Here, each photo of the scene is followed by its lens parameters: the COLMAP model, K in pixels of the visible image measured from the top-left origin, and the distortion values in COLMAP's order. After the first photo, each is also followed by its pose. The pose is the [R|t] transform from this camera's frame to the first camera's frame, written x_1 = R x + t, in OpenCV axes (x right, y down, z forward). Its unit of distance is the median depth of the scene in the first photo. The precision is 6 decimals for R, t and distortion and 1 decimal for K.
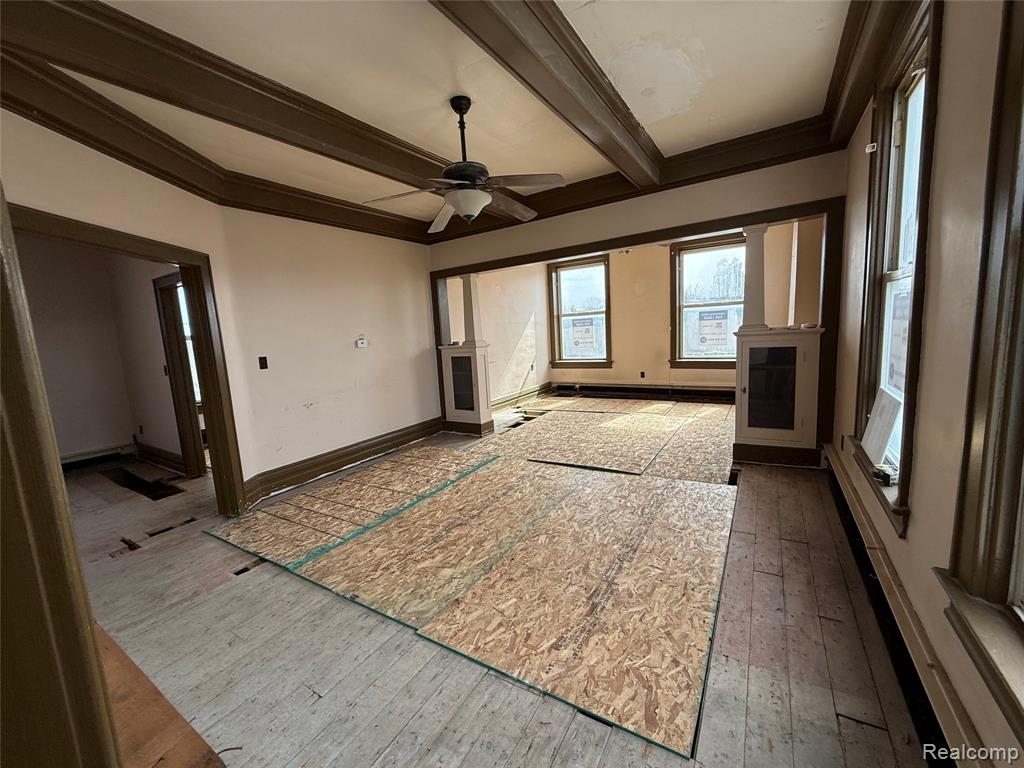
lens RADIAL K [[408.7, 0, 507.0], [0, 408.7, 379.2], [0, 0, 1]] dist [0.001214, 0.000343]
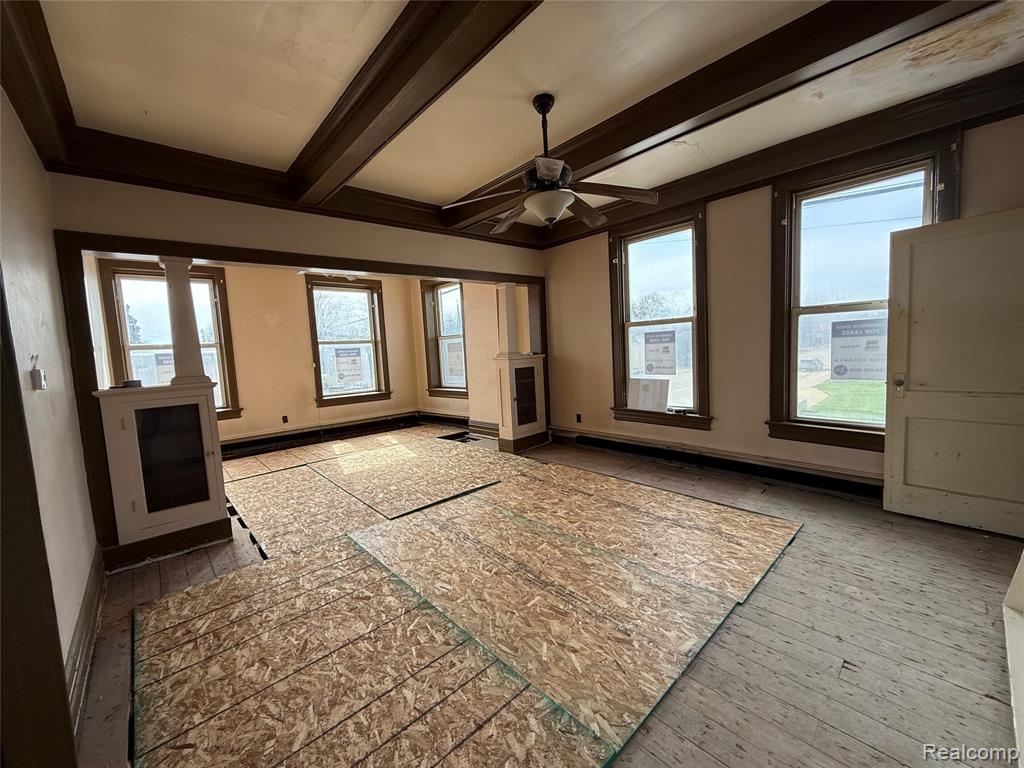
lens RADIAL K [[408.7, 0, 512.0], [0, 408.7, 386.6], [0, 0, 1]] dist [0.001214, 0.000343]
pose [[0.266664, -0.045721, 0.962704, -0.657214], [0.150645, 0.988574, 0.005222, -0.021825], [-0.951943, 0.143634, 0.270505, 0.563692]]
